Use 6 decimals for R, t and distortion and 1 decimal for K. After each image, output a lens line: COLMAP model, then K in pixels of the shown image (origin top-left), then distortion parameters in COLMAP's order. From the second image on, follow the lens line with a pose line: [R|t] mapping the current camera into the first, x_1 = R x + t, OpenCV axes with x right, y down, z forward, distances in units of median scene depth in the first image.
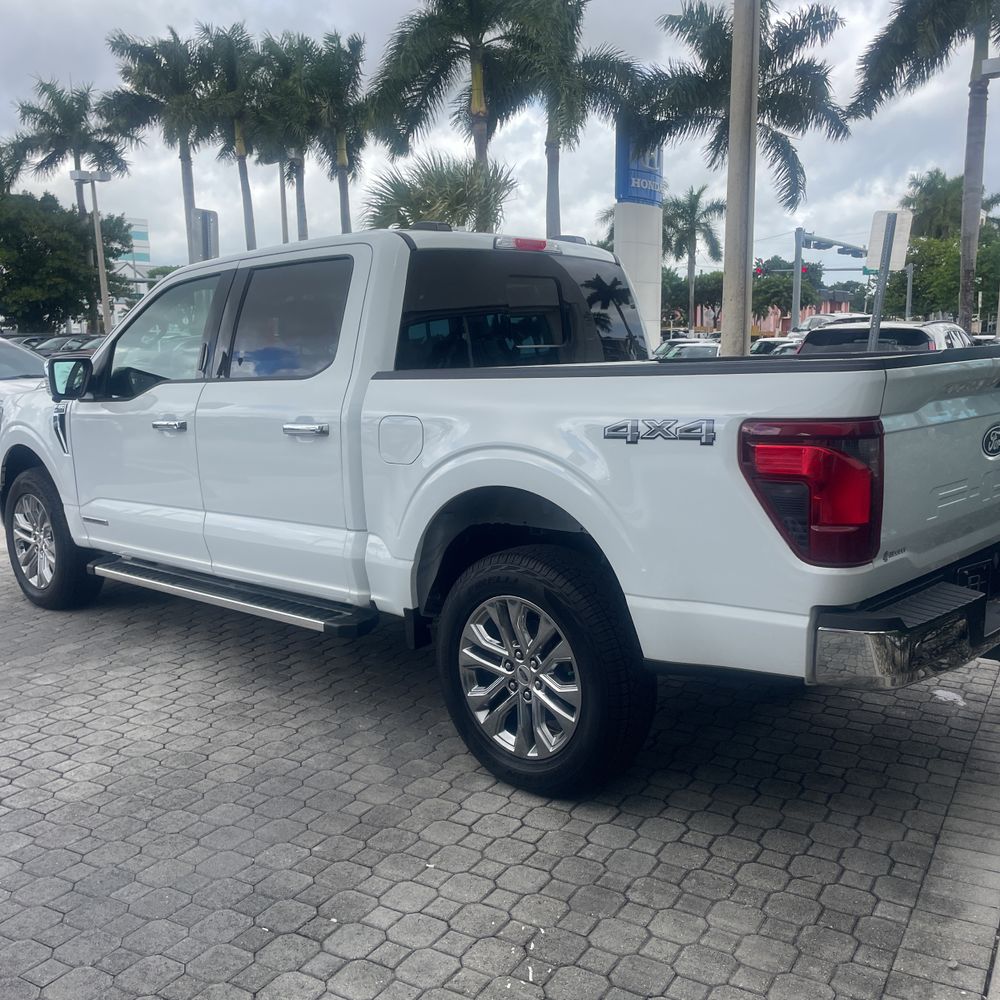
lens RADIAL K [[1023.0, 0, 496.5], [0, 1023.0, 499.8], [0, 0, 1]] dist [0.096931, -0.124545]
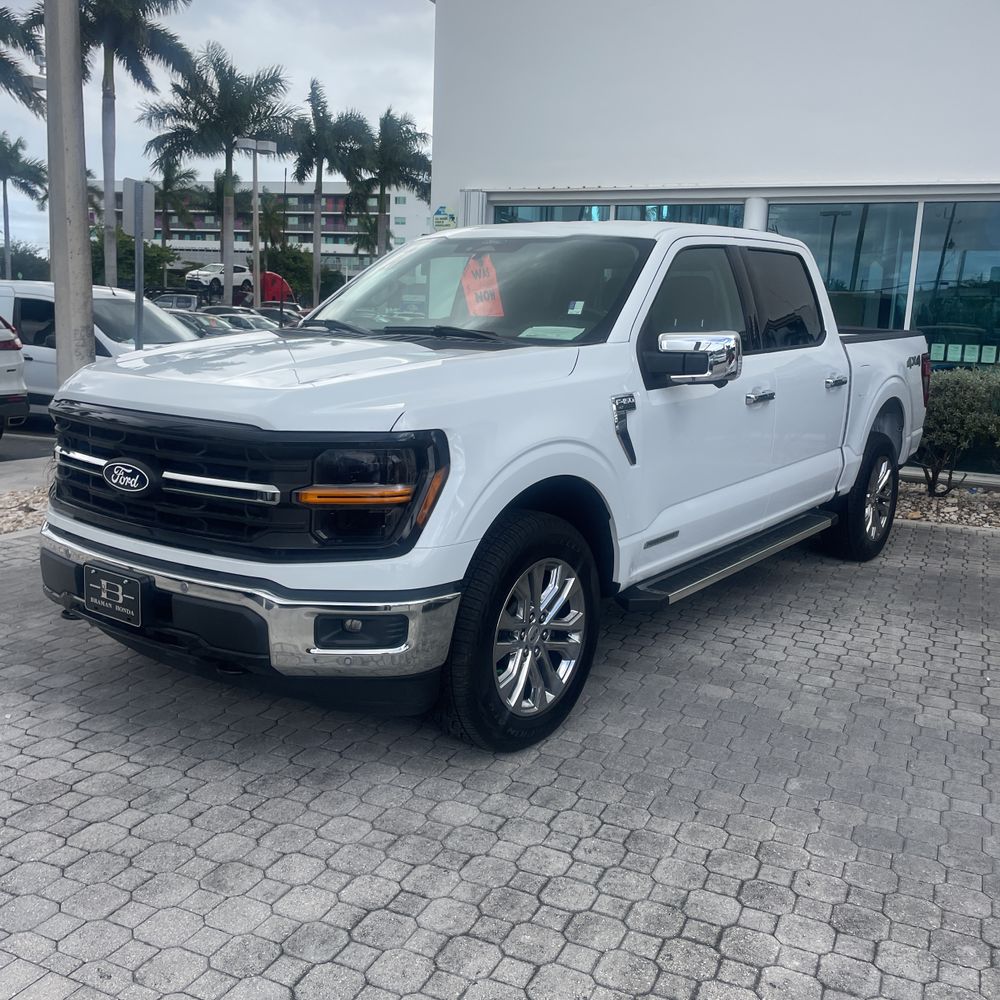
lens RADIAL K [[1011.5, 0, 506.6], [0, 1011.5, 481.7], [0, 0, 1]] dist [0.093631, -0.124641]
pose [[-0.105437, -0.158126, 0.981774, -1.457141], [0.124219, 0.977449, 0.170770, -0.219836], [-0.986637, 0.139960, -0.083417, 1.517880]]
